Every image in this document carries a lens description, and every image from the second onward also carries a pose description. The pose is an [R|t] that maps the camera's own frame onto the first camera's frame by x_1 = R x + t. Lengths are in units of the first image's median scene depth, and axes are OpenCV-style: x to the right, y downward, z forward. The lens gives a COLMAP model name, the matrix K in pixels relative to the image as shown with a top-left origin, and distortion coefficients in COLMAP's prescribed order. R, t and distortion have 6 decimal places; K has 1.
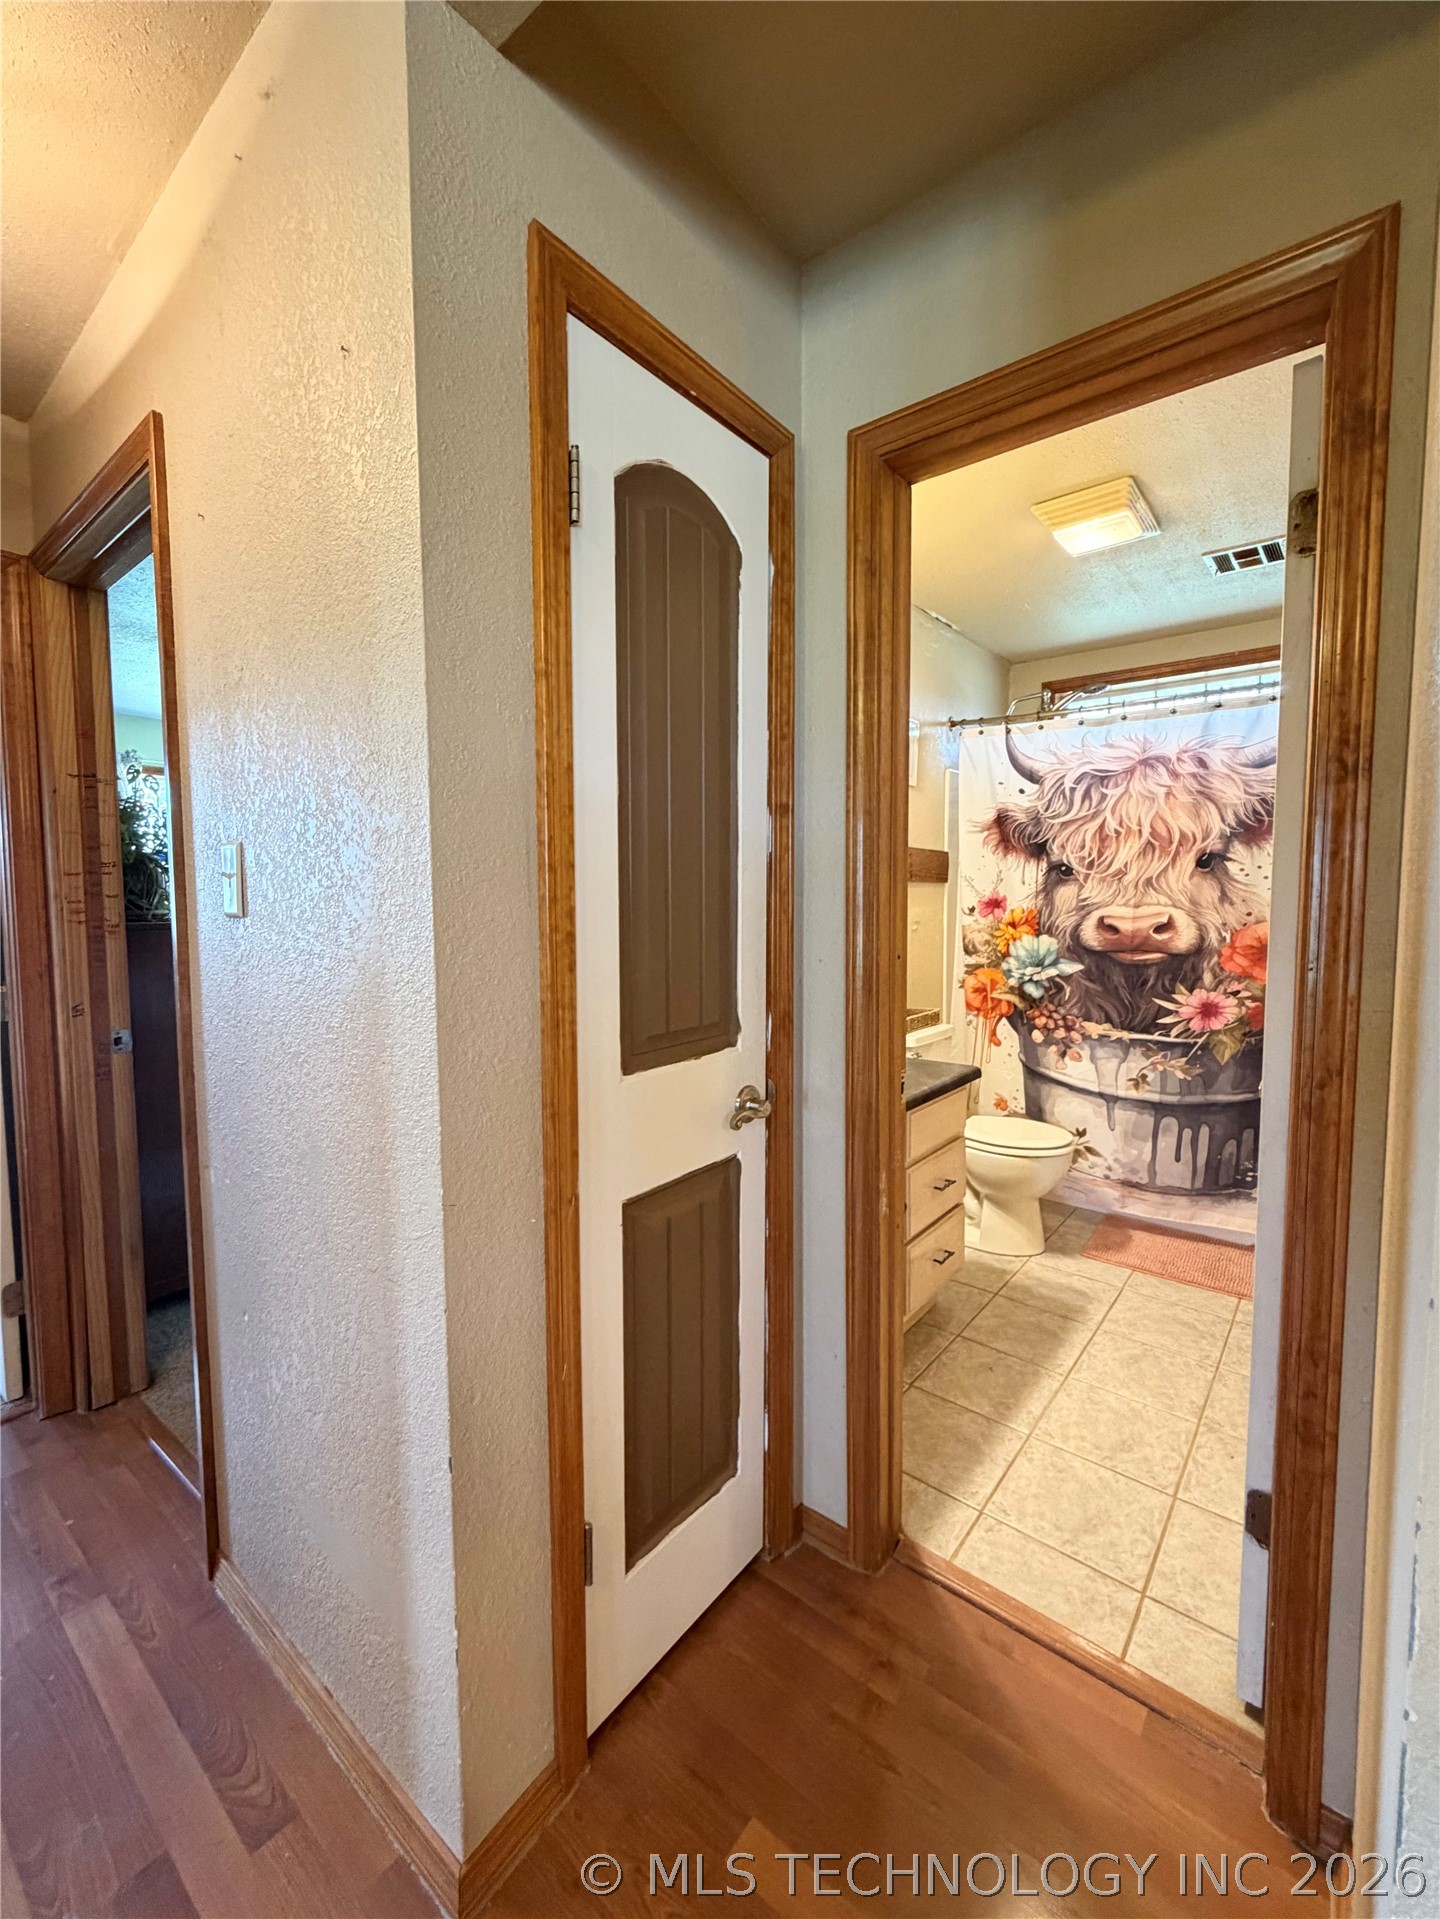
lens RADIAL K [[769.8, 0, 735.1], [0, 769.8, 953.2], [0, 0, 1]] dist [-0.000884, 0.000427]
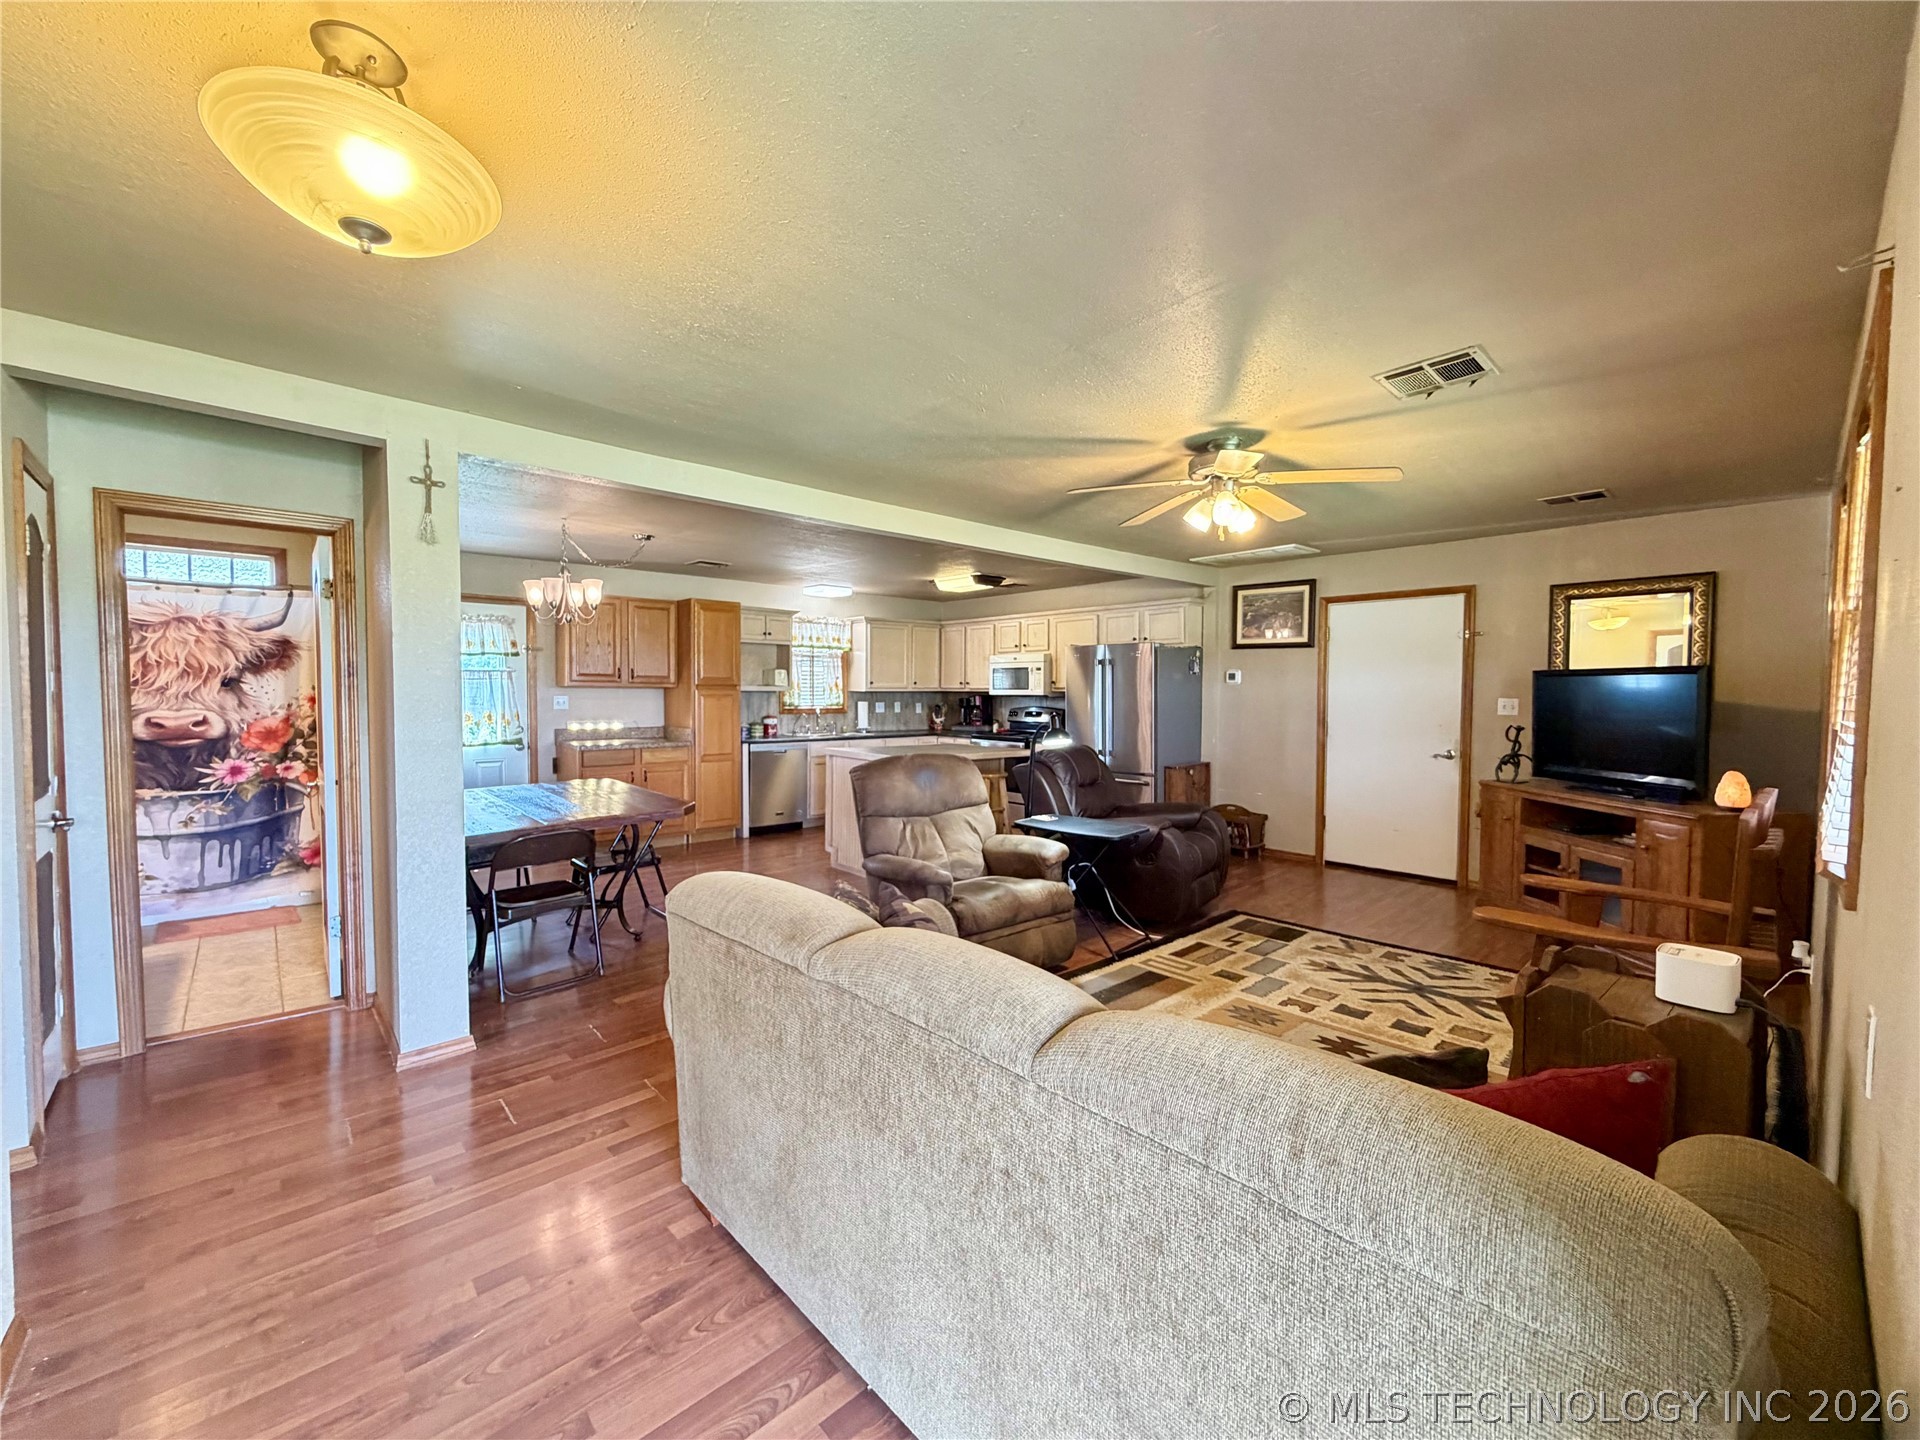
lens RADIAL K [[770.2, 0, 957.5], [0, 770.2, 722.3], [0, 0, 1]] dist [-0.000884, 0.000427]
pose [[0.137900, -0.035955, 0.989793, -0.802476], [0.062813, 0.997647, 0.027489, 0.019895], [-0.988452, 0.058381, 0.139834, -0.776741]]
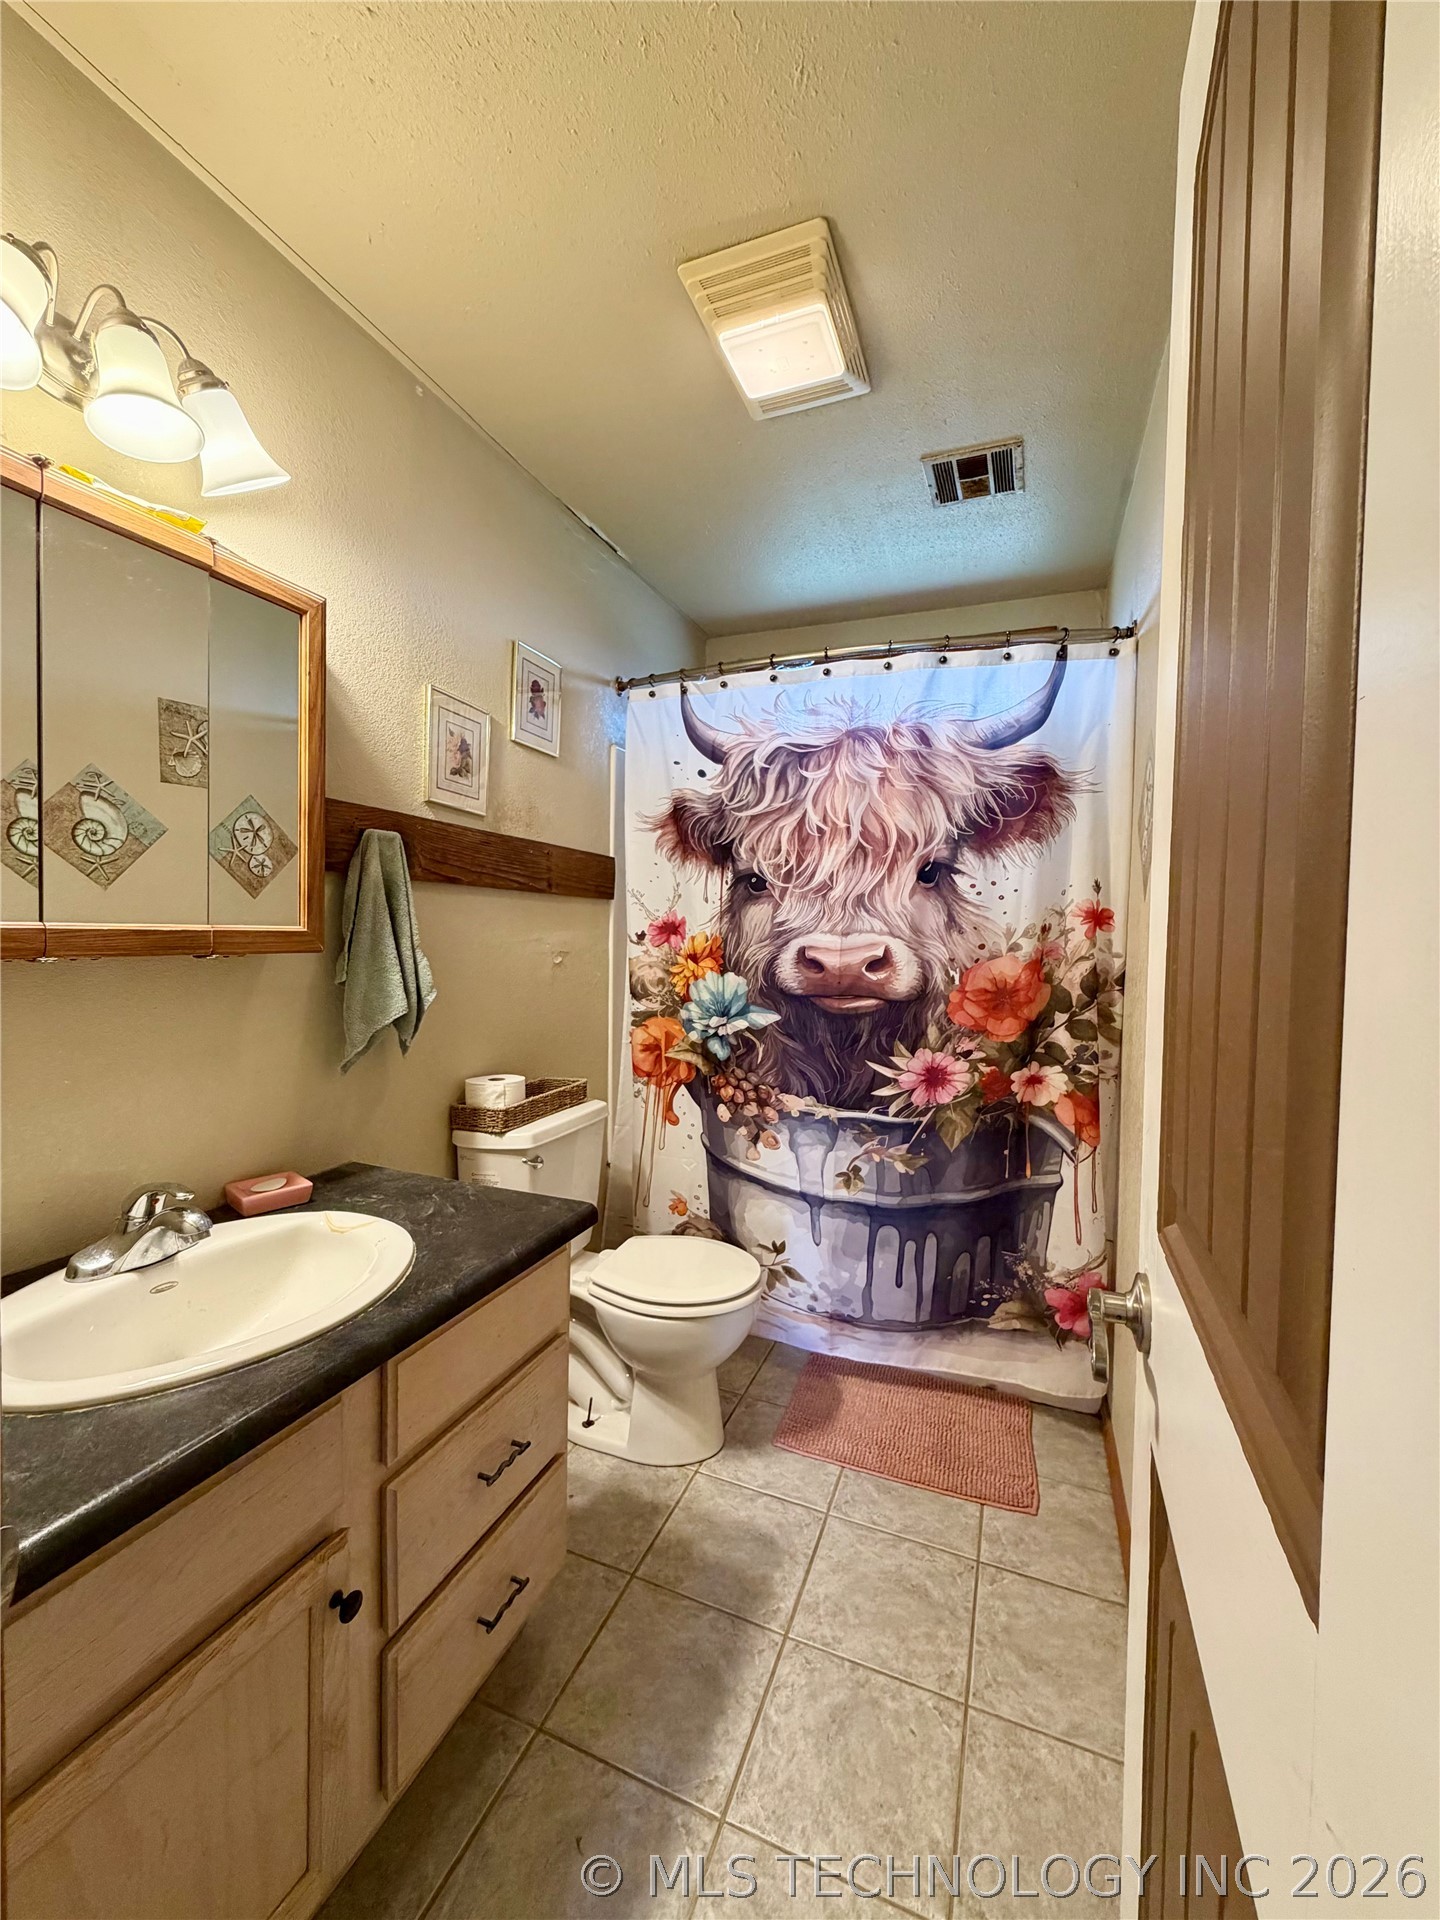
lens RADIAL K [[770.2, 0, 720.8], [0, 770.2, 954.1], [0, 0, 1]] dist [-0.000884, 0.000427]
pose [[0.954059, 0.010329, 0.299442, 0.193233], [0.000898, 0.999303, -0.037331, -0.014976], [-0.299618, 0.035885, 0.953384, 0.345159]]
